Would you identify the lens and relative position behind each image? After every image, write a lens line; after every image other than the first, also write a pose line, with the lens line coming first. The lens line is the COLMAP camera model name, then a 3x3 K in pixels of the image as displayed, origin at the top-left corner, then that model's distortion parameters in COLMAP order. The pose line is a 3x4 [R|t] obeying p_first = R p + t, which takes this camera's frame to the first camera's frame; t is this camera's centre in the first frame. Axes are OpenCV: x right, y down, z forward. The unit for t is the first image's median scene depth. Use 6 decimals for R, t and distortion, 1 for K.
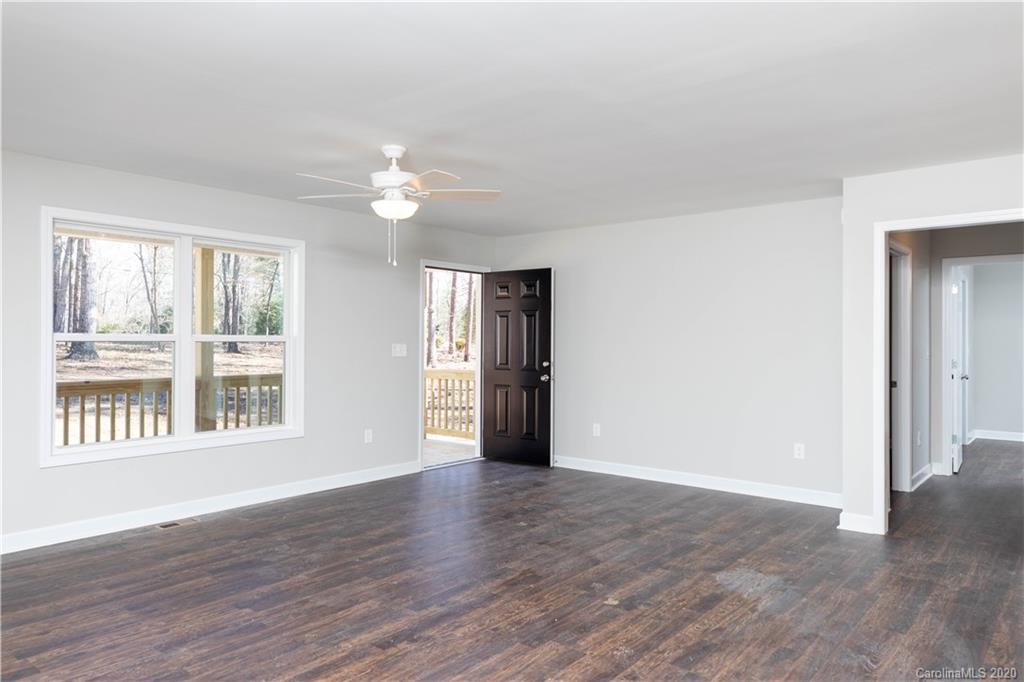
lens RADIAL K [[703.3, 0, 512.0], [0, 703.3, 341.0], [0, 0, 1]] dist [0.007690, 0.001672]
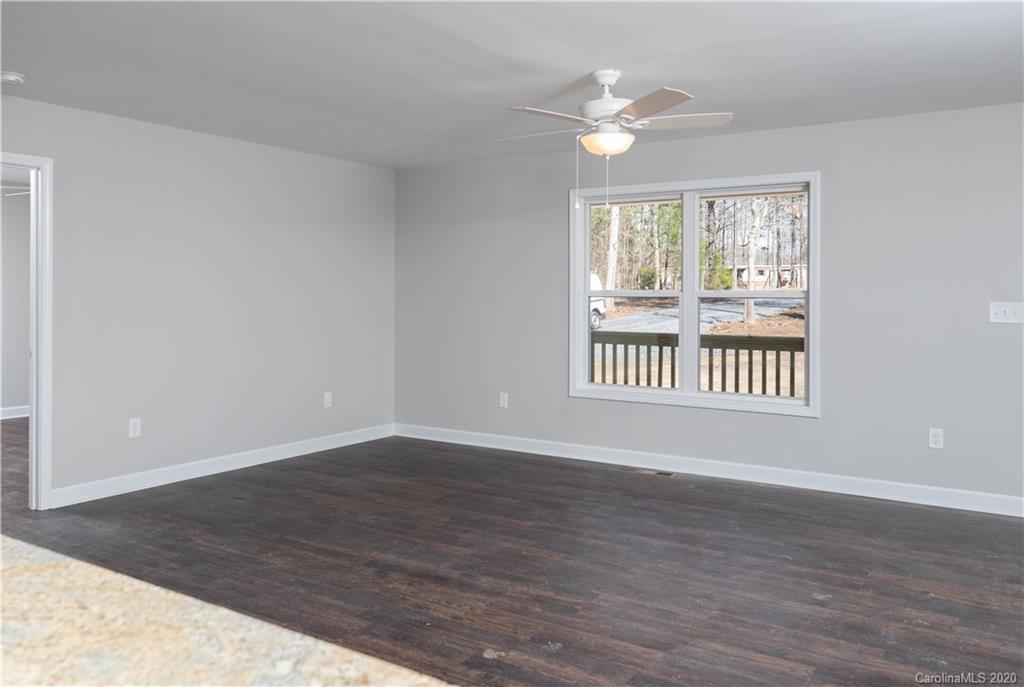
lens RADIAL K [[816.2, 0, 511.8], [0, 816.2, 300.0], [0, 0, 1]] dist [0.001876, -0.003218]
pose [[0.114015, 0.008220, -0.993445, 0.922835], [-0.009585, 0.999928, 0.007174, -0.002168], [0.993433, 0.008704, 0.114086, 0.866285]]
